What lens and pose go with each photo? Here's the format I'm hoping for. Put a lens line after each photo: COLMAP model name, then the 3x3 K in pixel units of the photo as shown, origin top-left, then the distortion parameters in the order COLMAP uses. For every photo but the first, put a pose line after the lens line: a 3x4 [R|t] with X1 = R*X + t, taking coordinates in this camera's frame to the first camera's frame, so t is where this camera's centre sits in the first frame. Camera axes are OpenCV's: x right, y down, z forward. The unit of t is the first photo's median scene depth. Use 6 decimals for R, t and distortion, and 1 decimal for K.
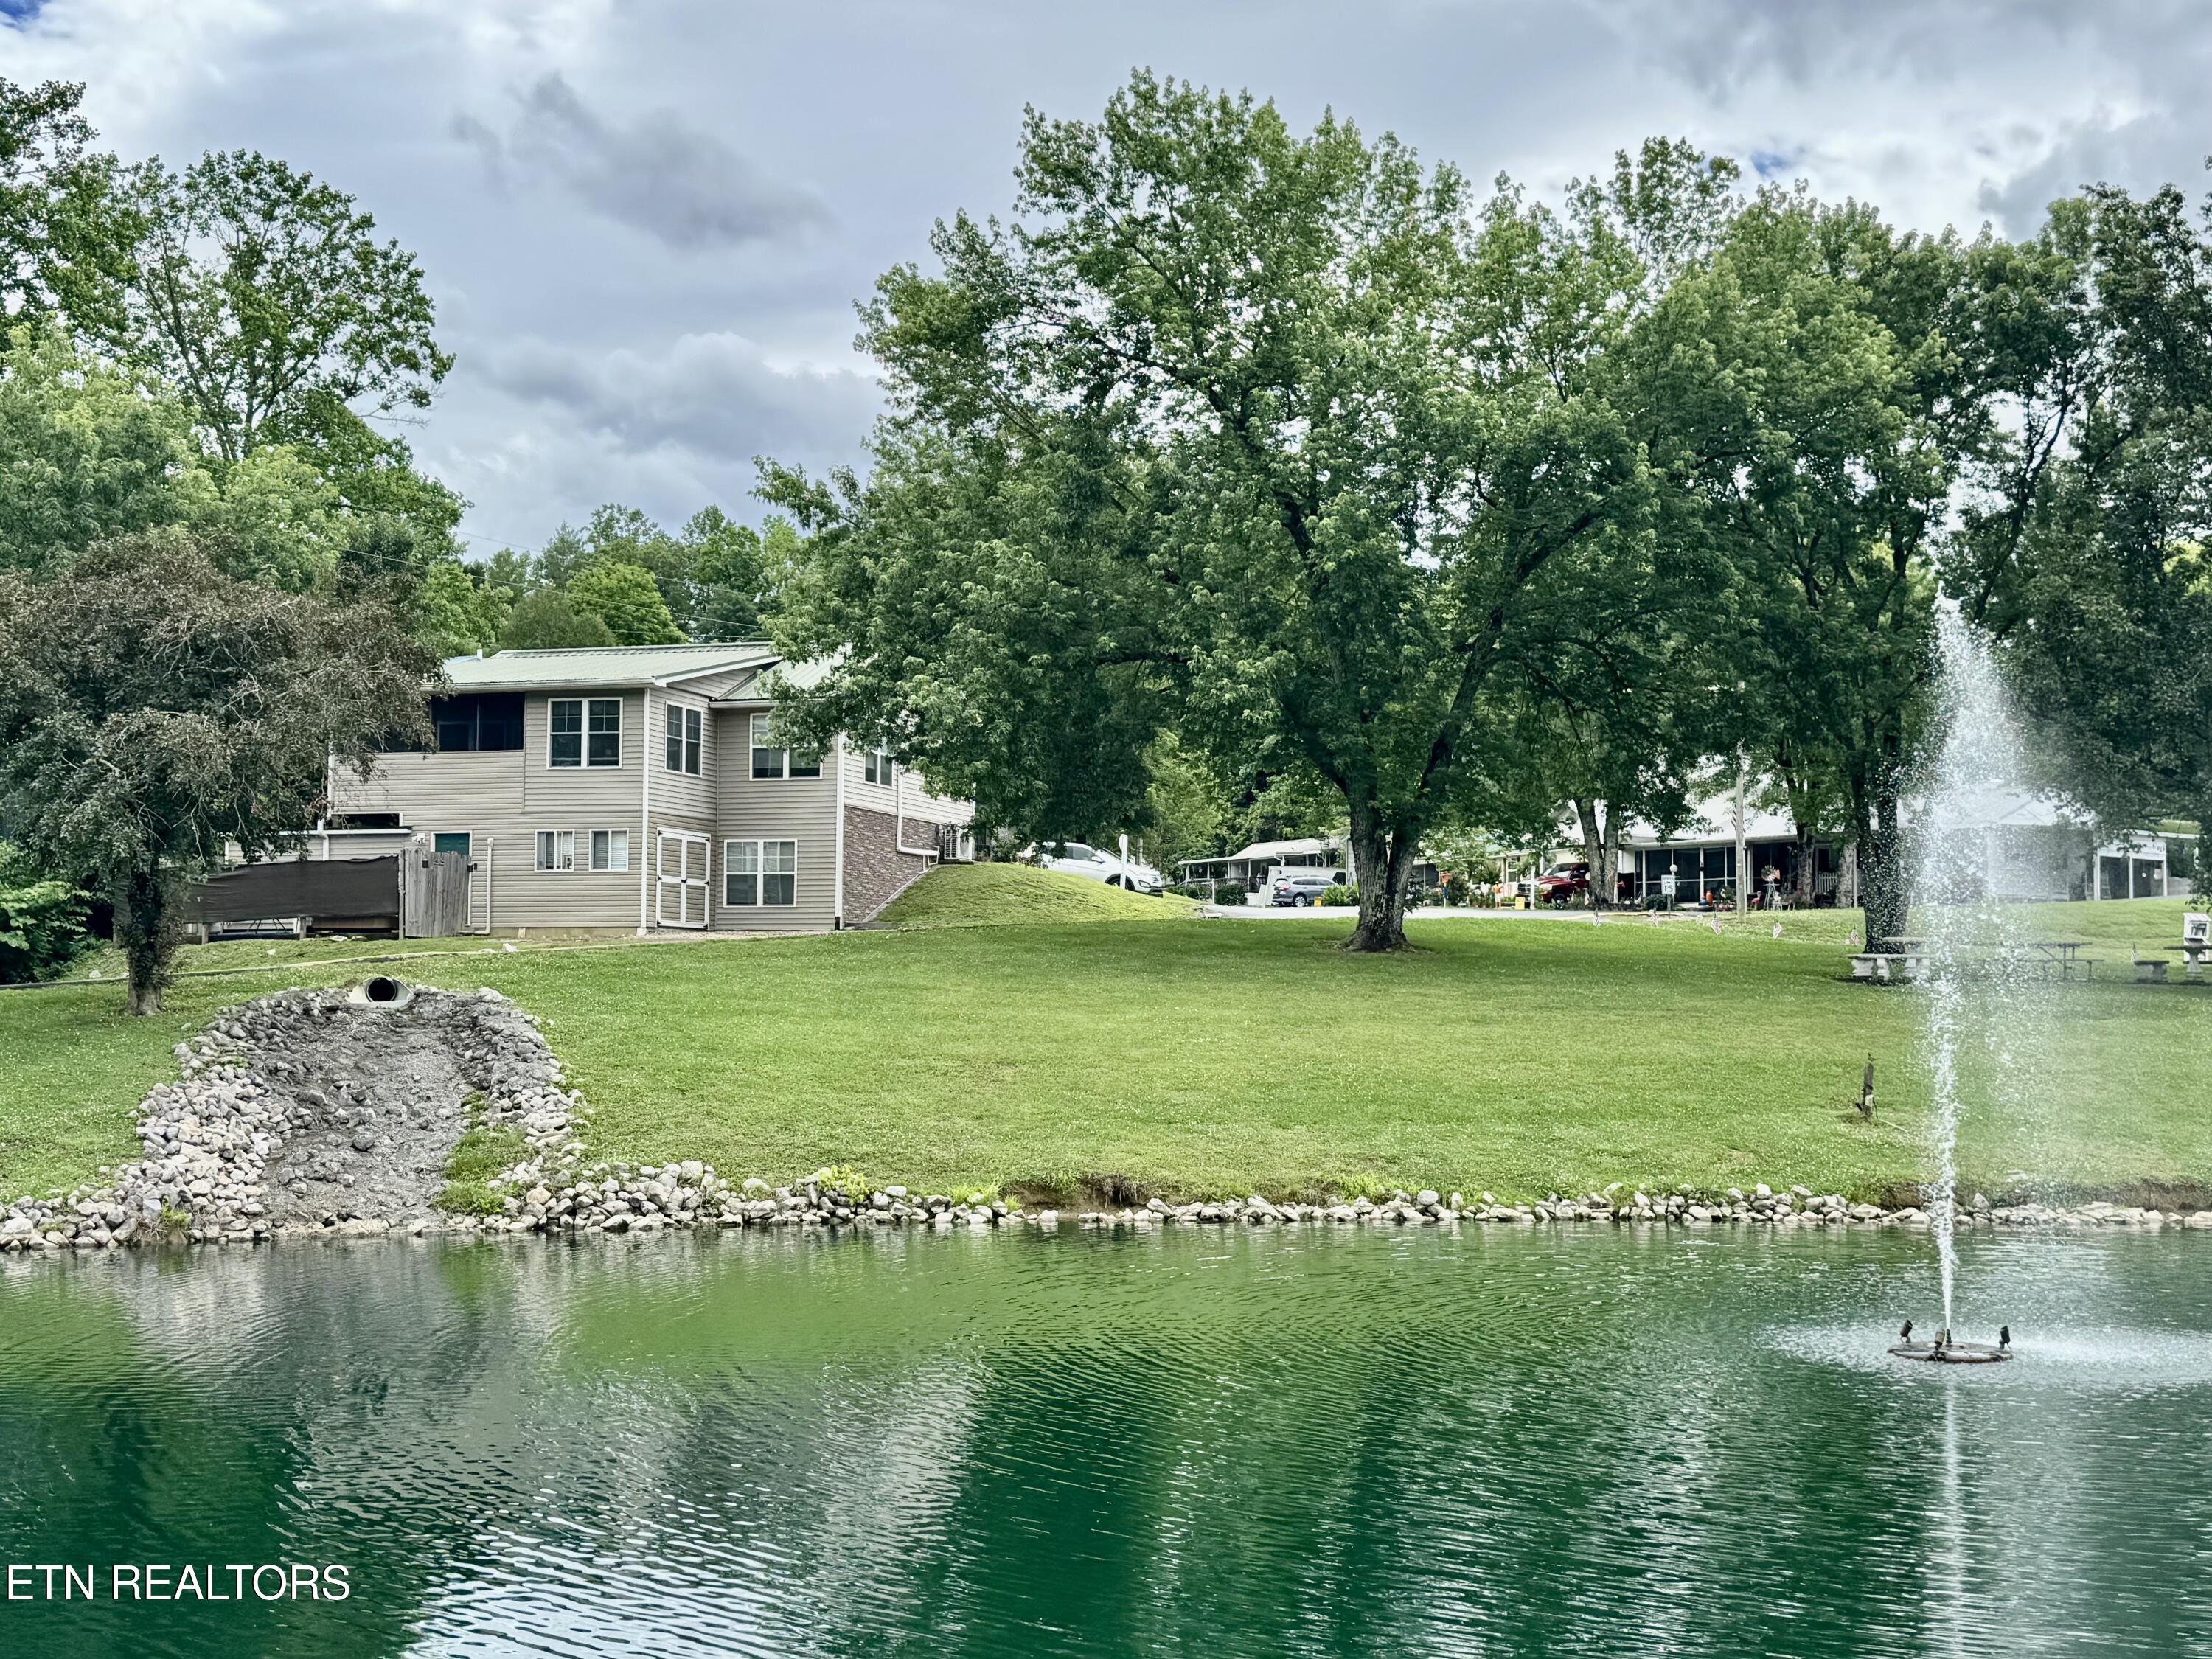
lens RADIAL K [[2703.6, 0, 1106.0], [0, 2703.6, 829.9], [0, 0, 1]] dist [-0.002944, 0.000000]
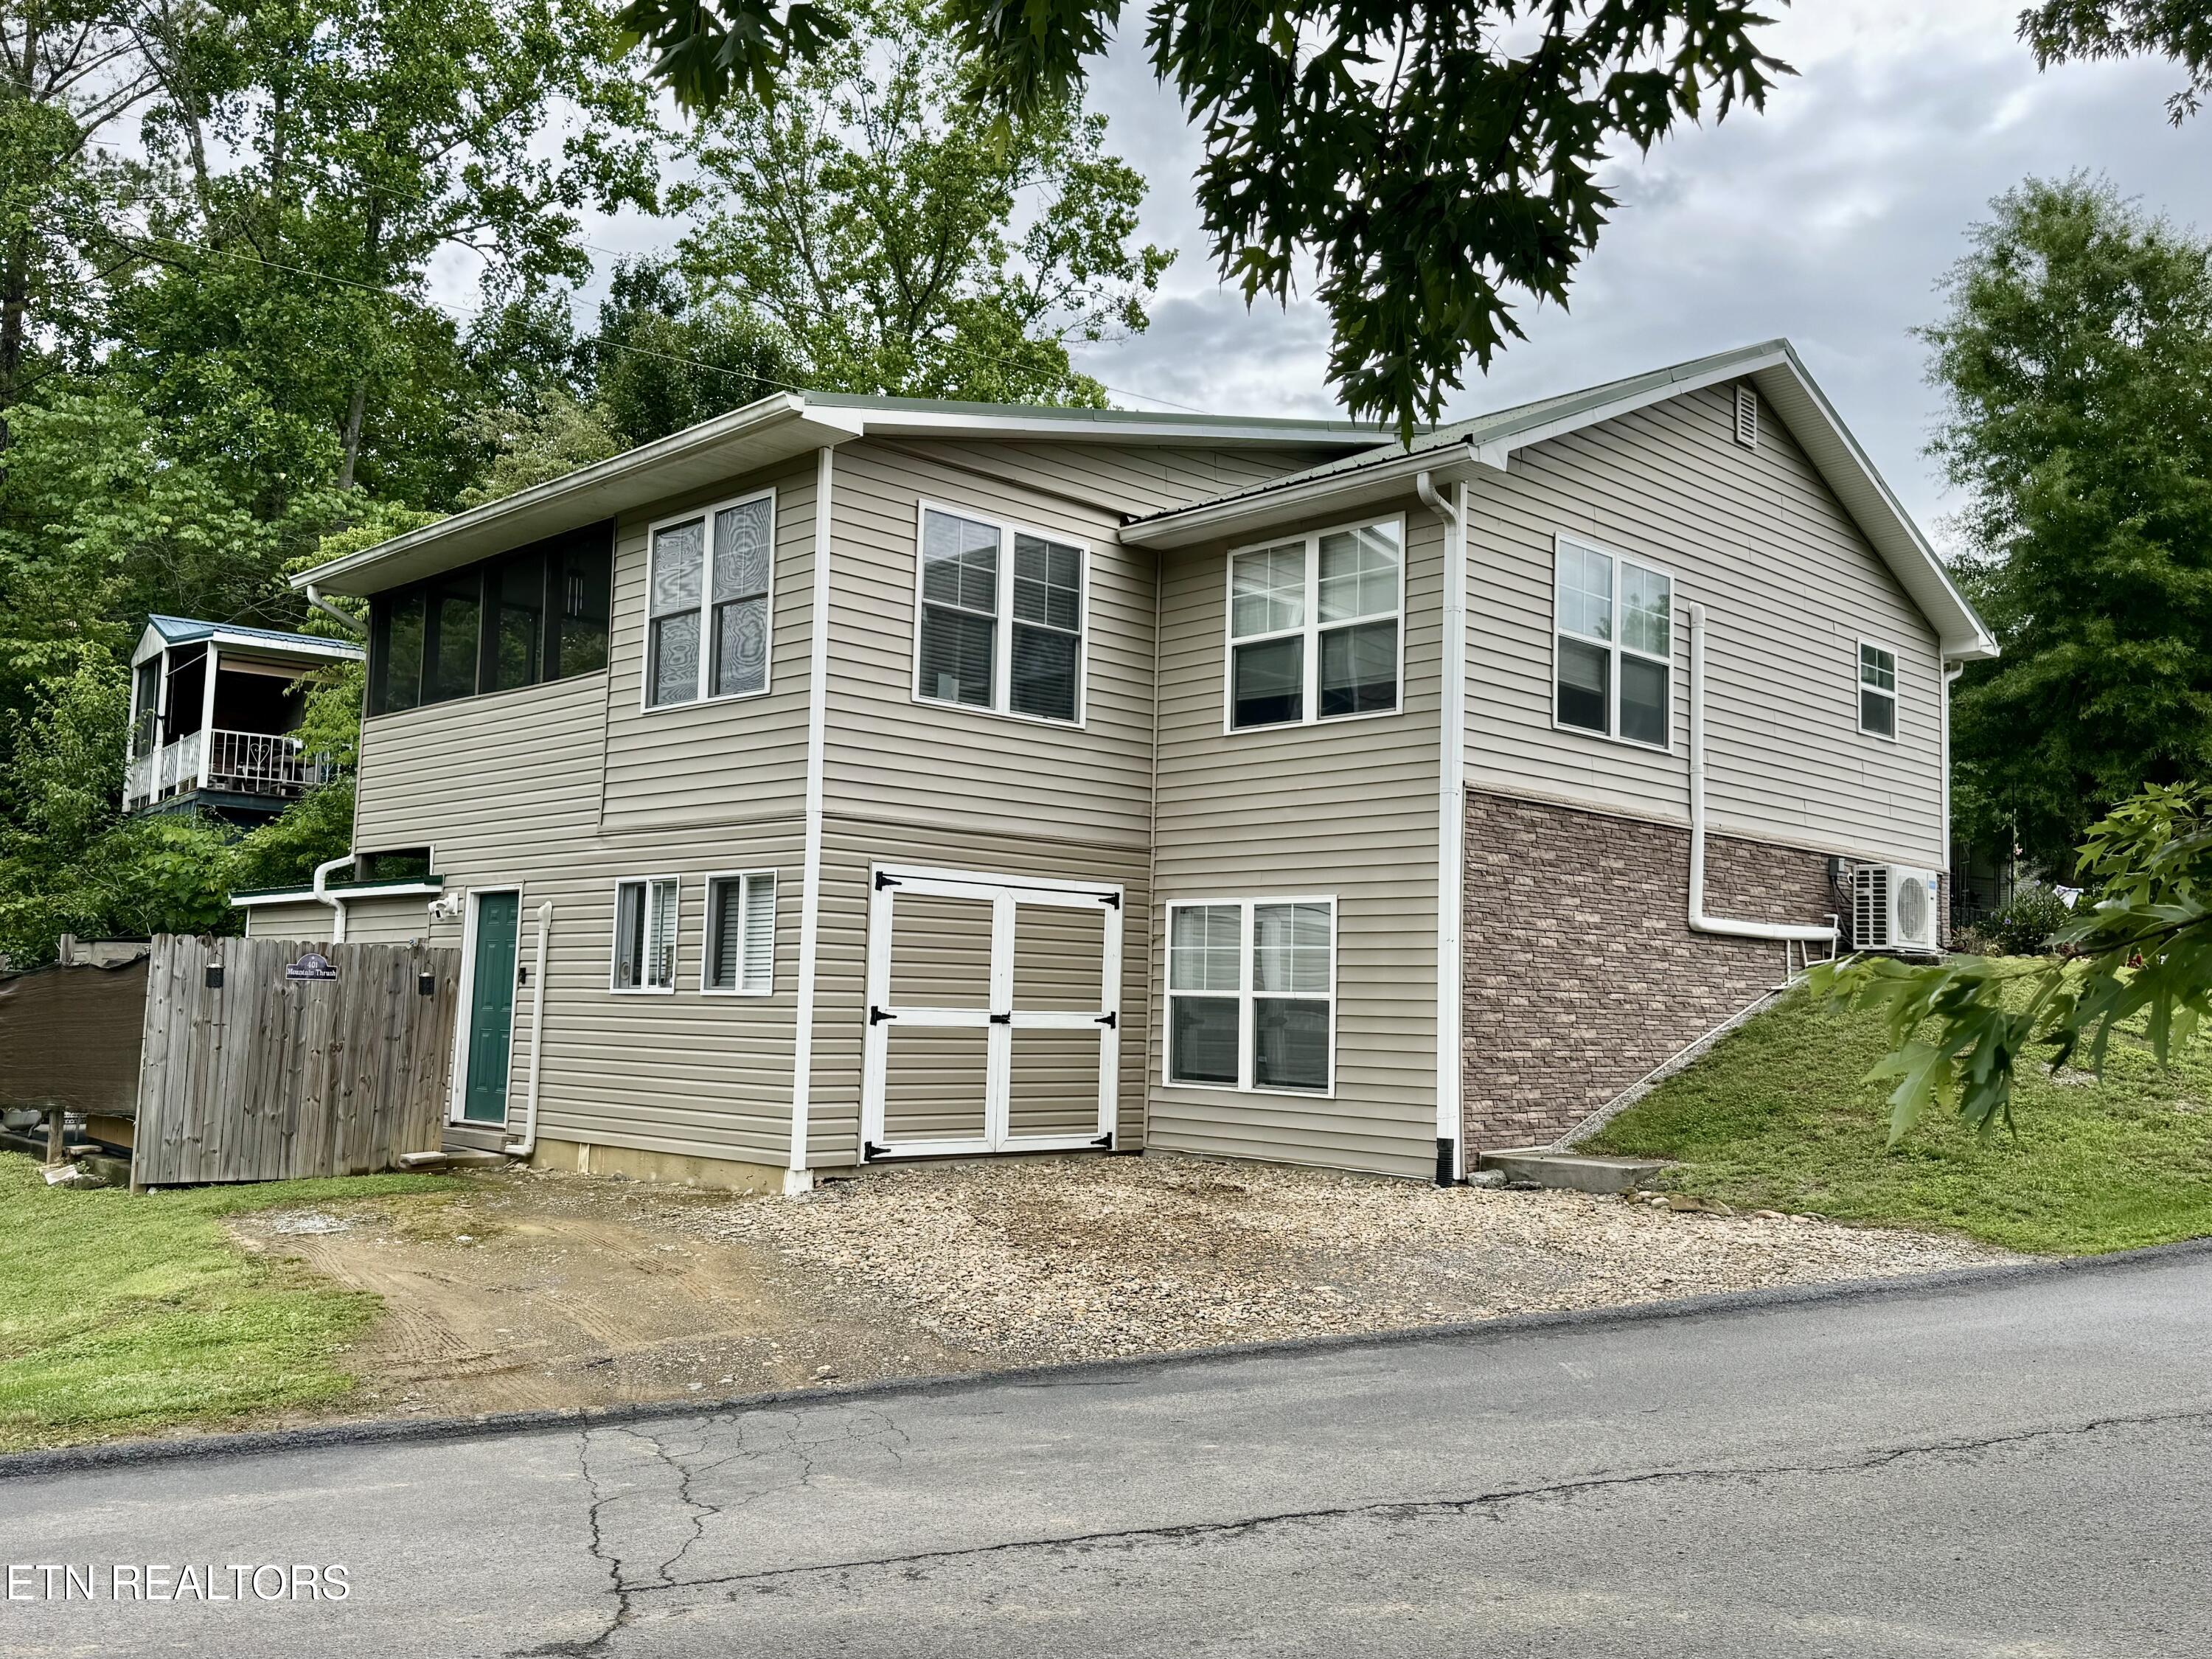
lens RADIAL K [[1871.1, 0, 1107.4], [0, 1871.1, 824.2], [0, 0, 1]] dist [0.055838, 0.001435]
pose [[0.878873, -0.031141, -0.476038, -0.027843], [0.009407, 0.998804, -0.047972, 0.005486], [0.476962, 0.037683, 0.878115, 0.785914]]
